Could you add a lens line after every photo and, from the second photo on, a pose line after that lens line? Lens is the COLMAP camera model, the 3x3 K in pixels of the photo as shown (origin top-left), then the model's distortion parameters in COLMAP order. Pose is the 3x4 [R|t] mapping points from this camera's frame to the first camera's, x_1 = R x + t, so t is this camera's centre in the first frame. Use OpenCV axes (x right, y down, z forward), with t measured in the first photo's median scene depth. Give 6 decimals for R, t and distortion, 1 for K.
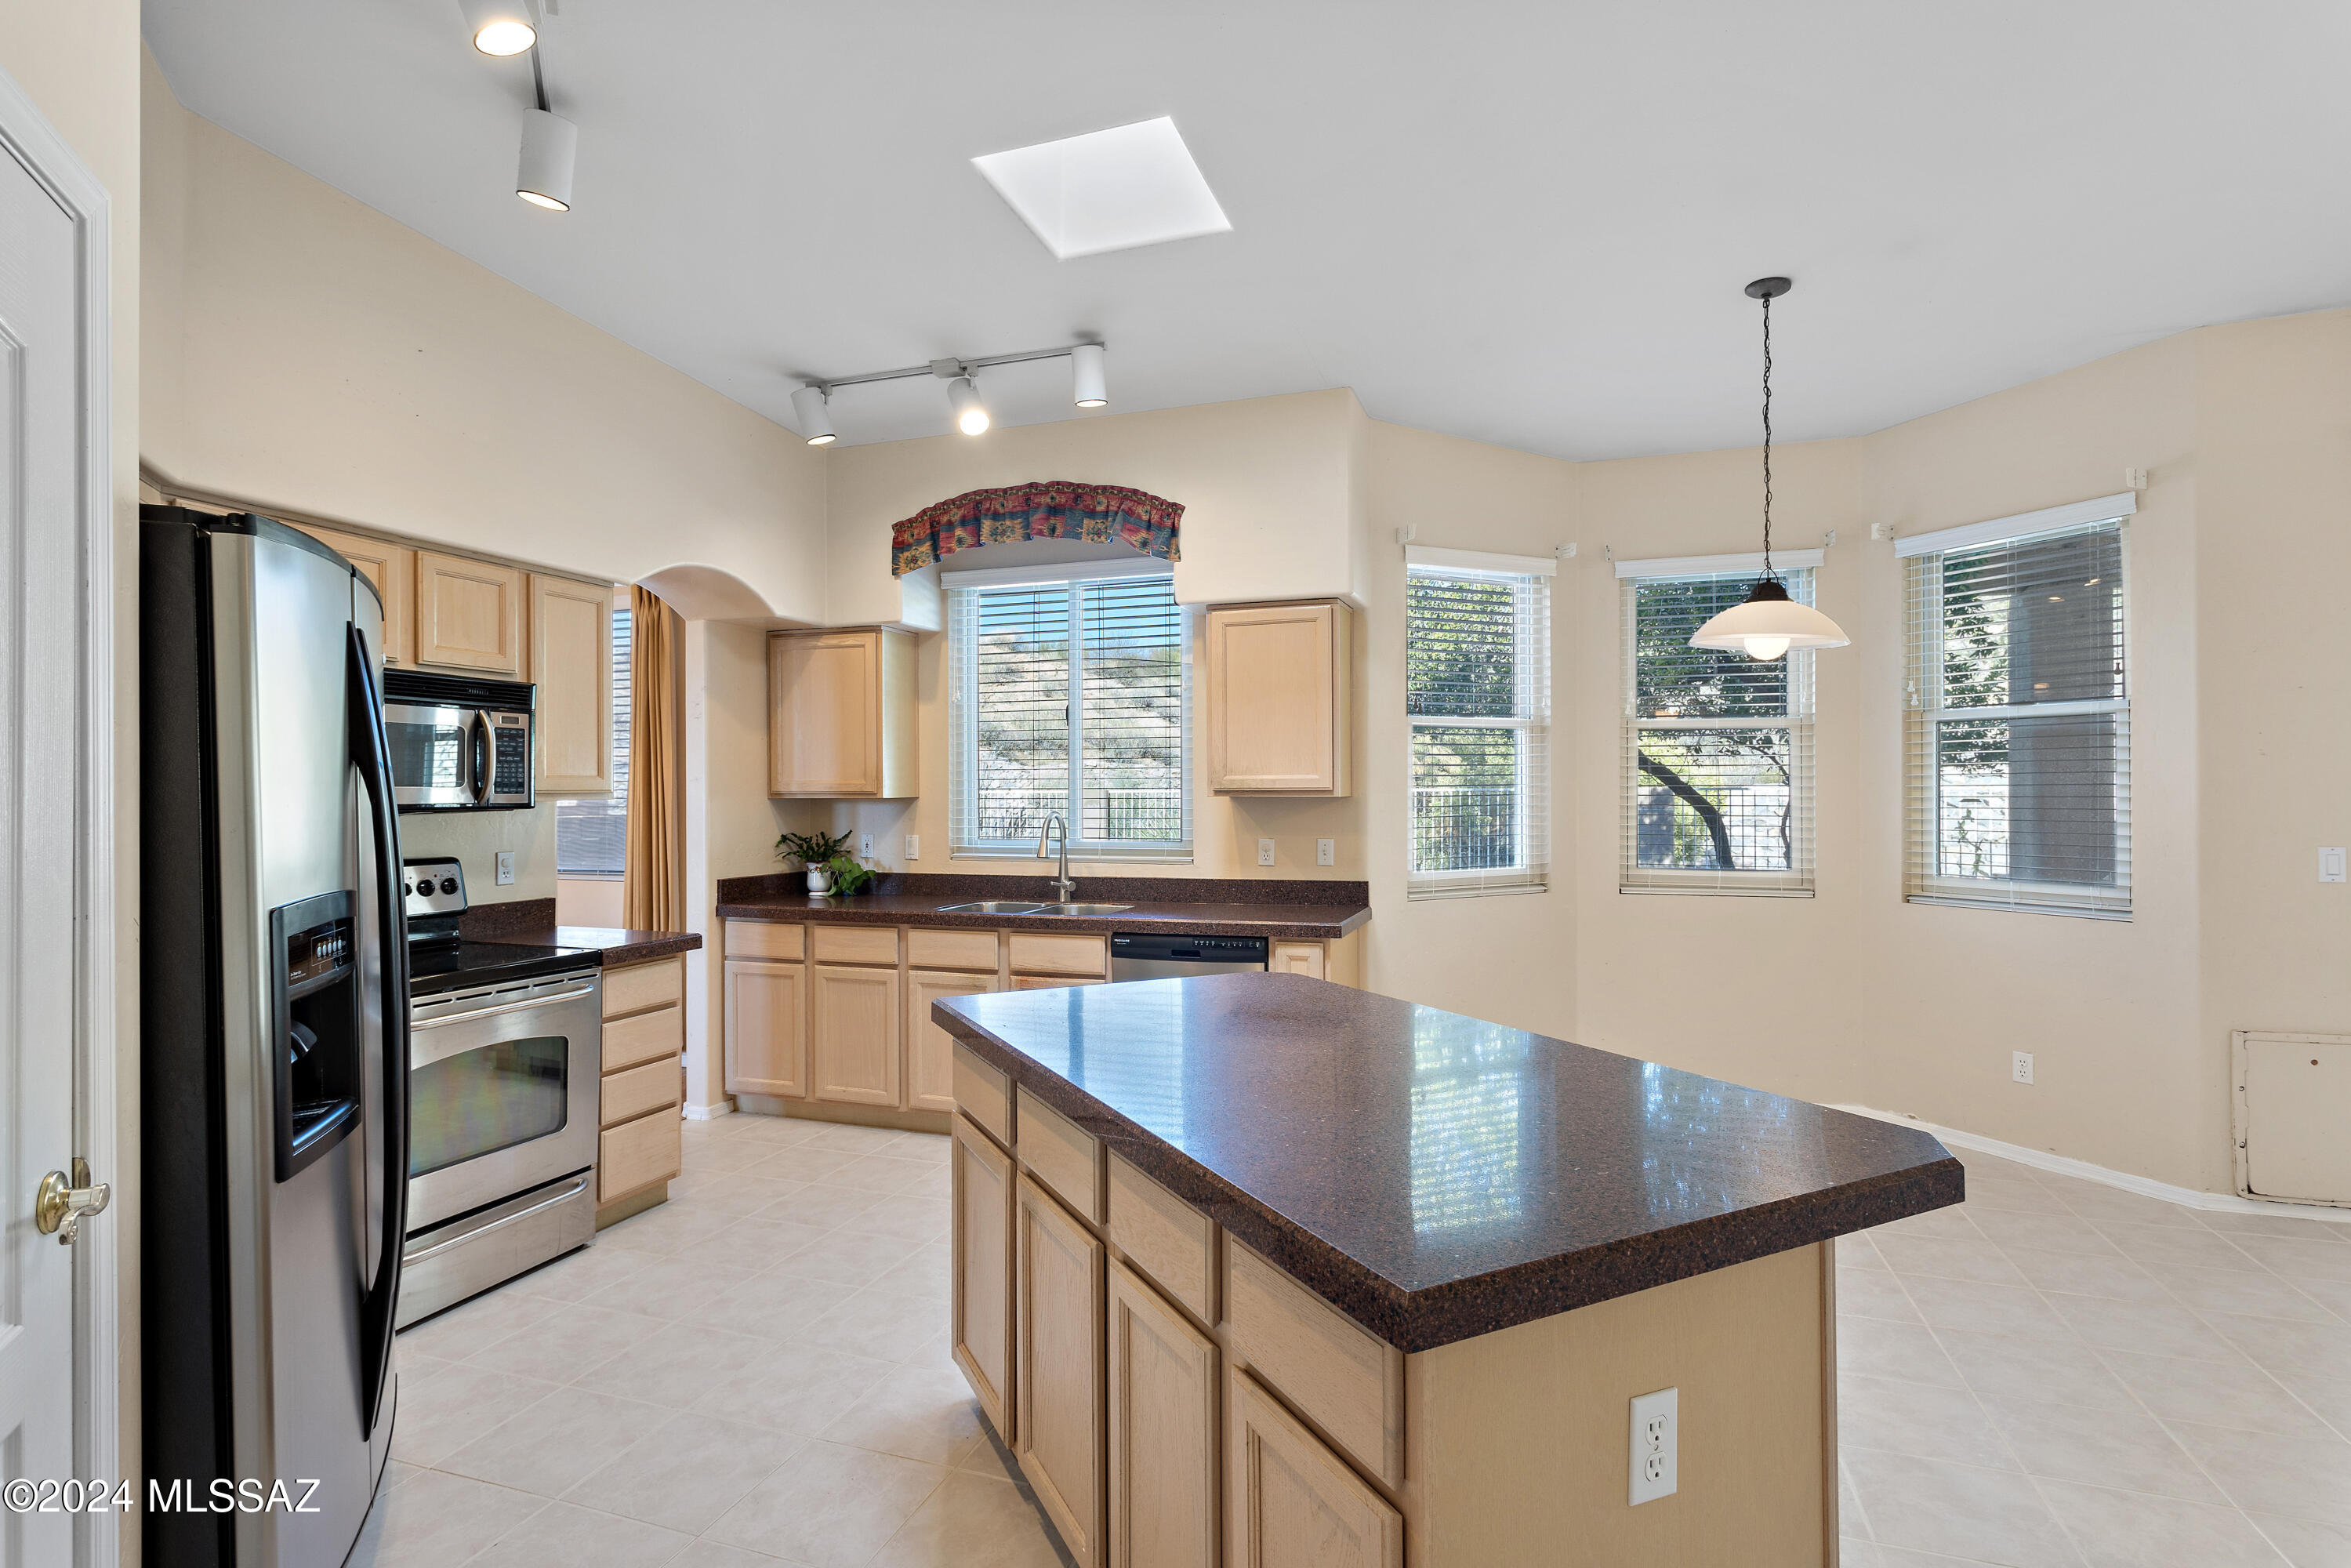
lens RADIAL K [[1140.6, 0, 1175.5], [0, 1140.6, 784.0], [0, 0, 1]] dist [-0.000125, 0.000233]
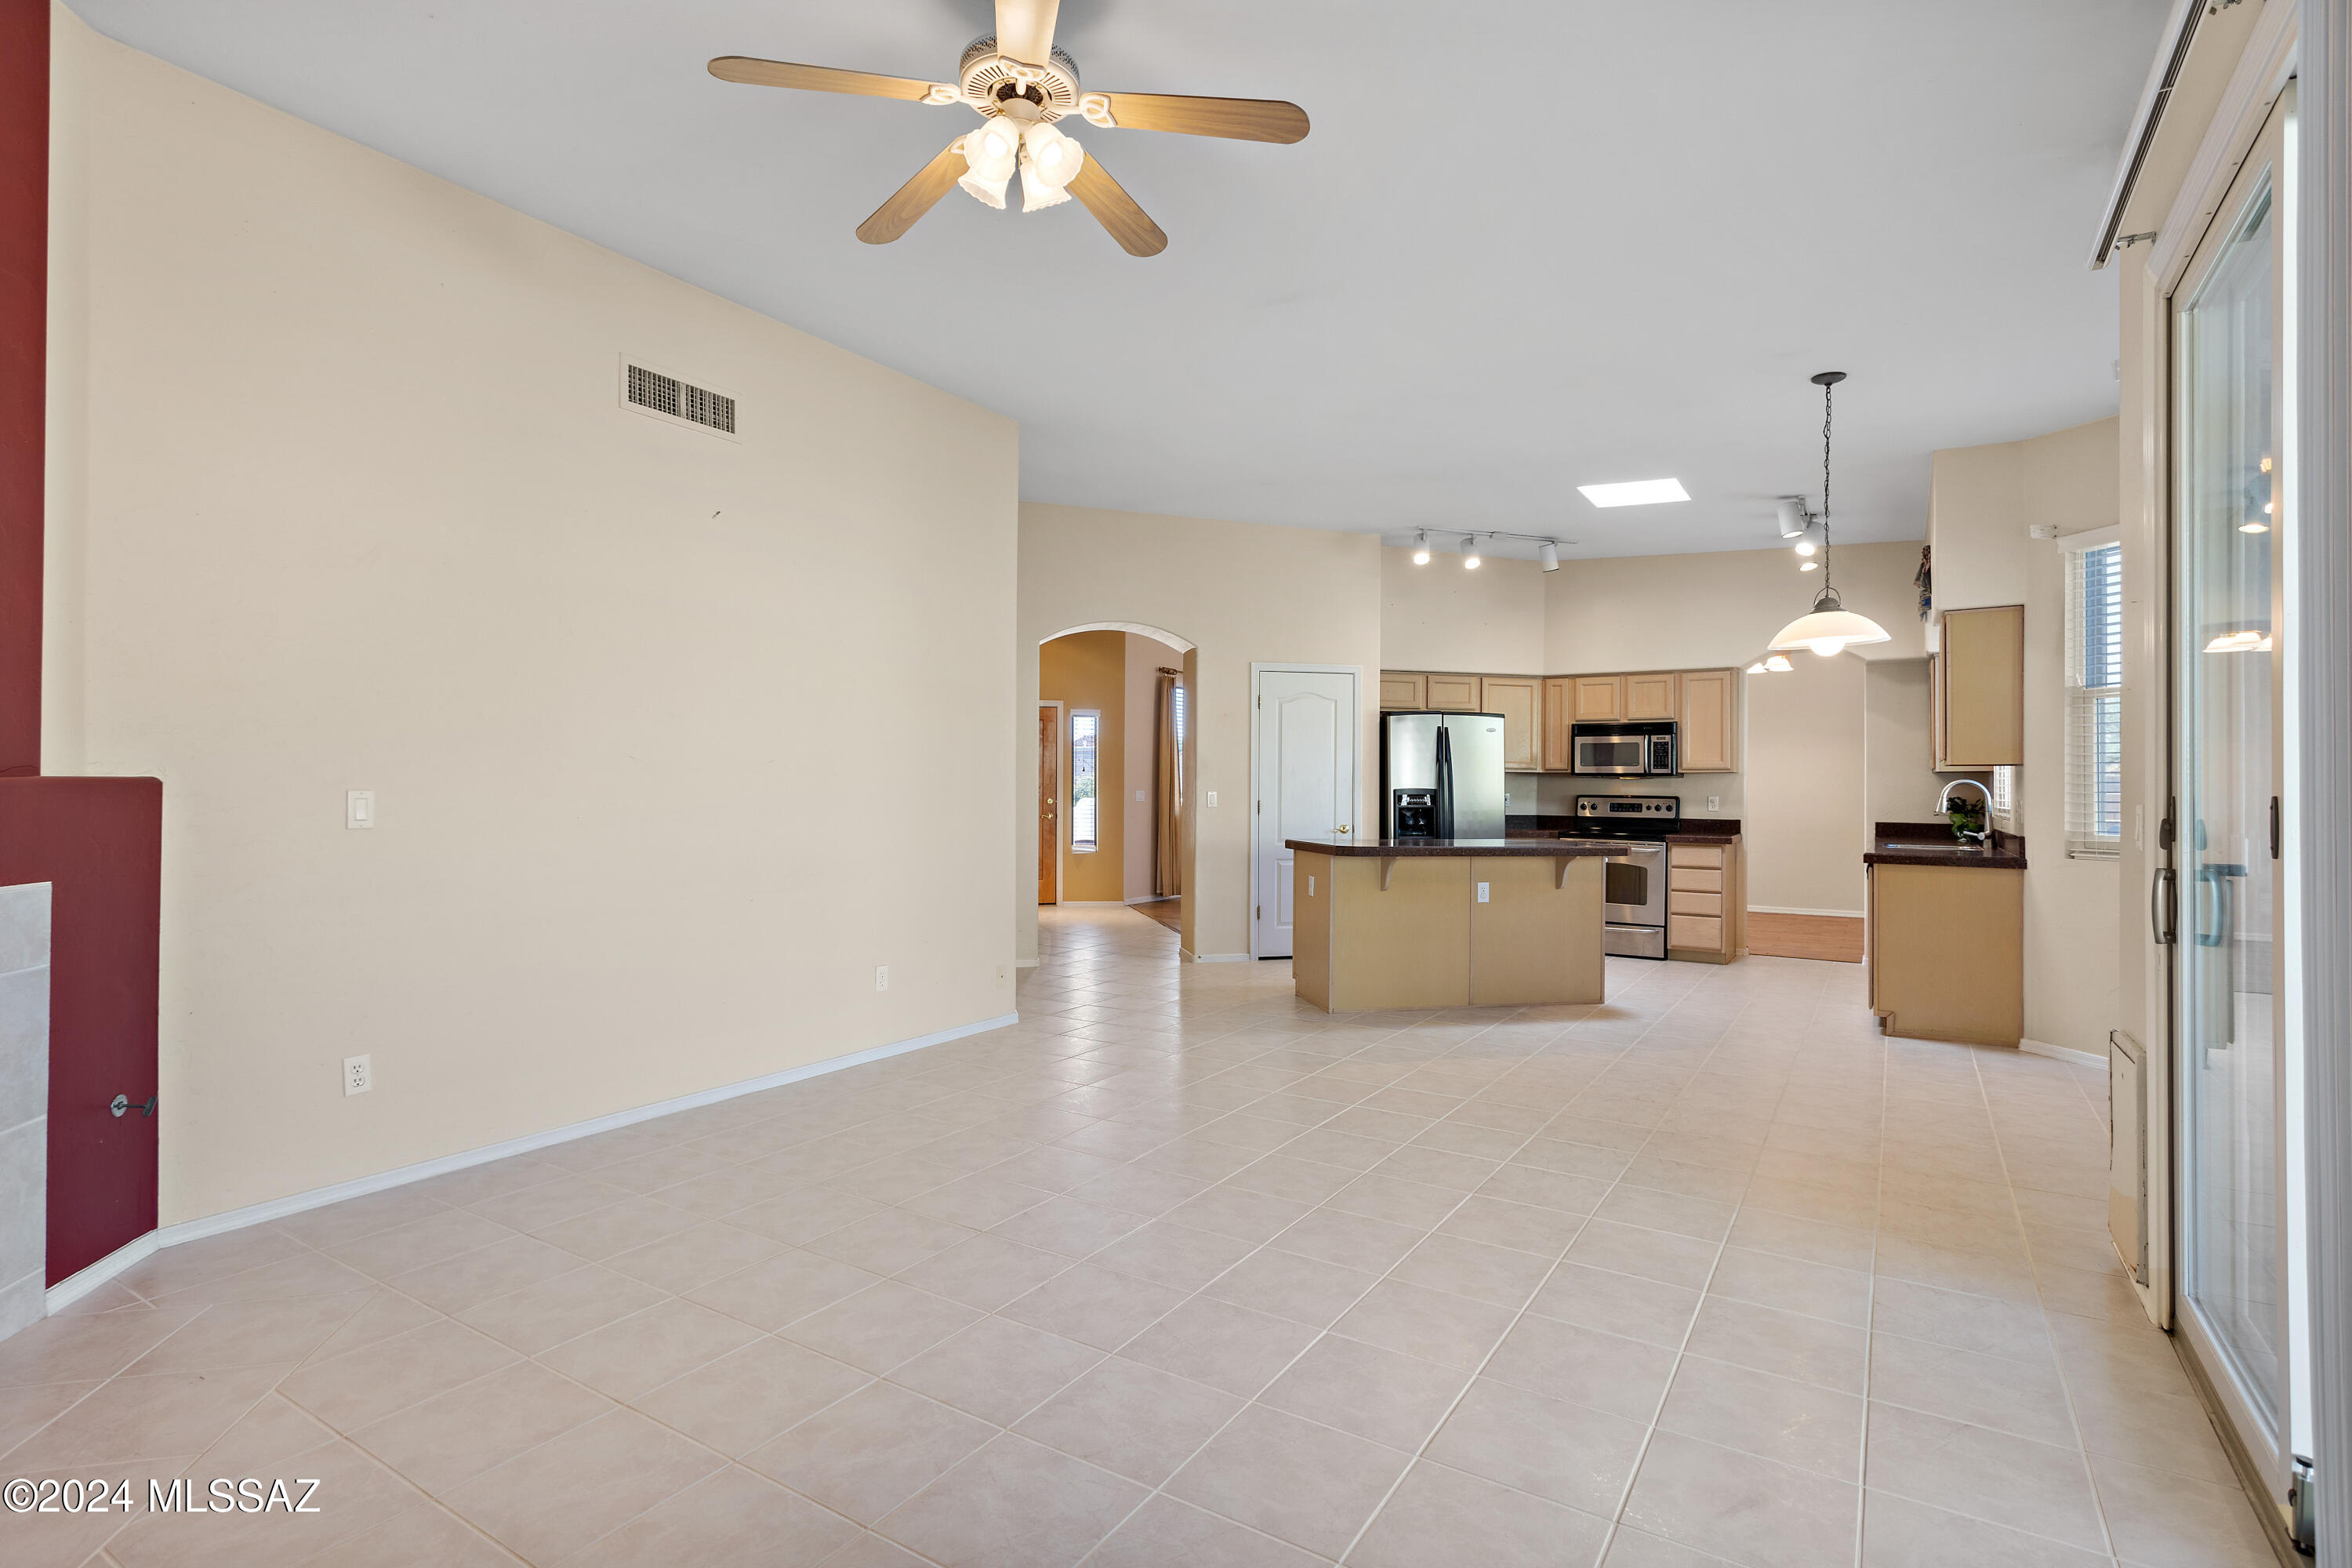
lens RADIAL K [[1141.0, 0, 1176.0], [0, 1141.0, 784.0], [0, 0, 1]] dist [-0.000125, 0.000233]
pose [[-0.234283, -0.000430, -0.972168, 1.946763], [0.005768, 0.999982, -0.001832, 0.037339], [0.972151, -0.006037, -0.234277, 0.552945]]
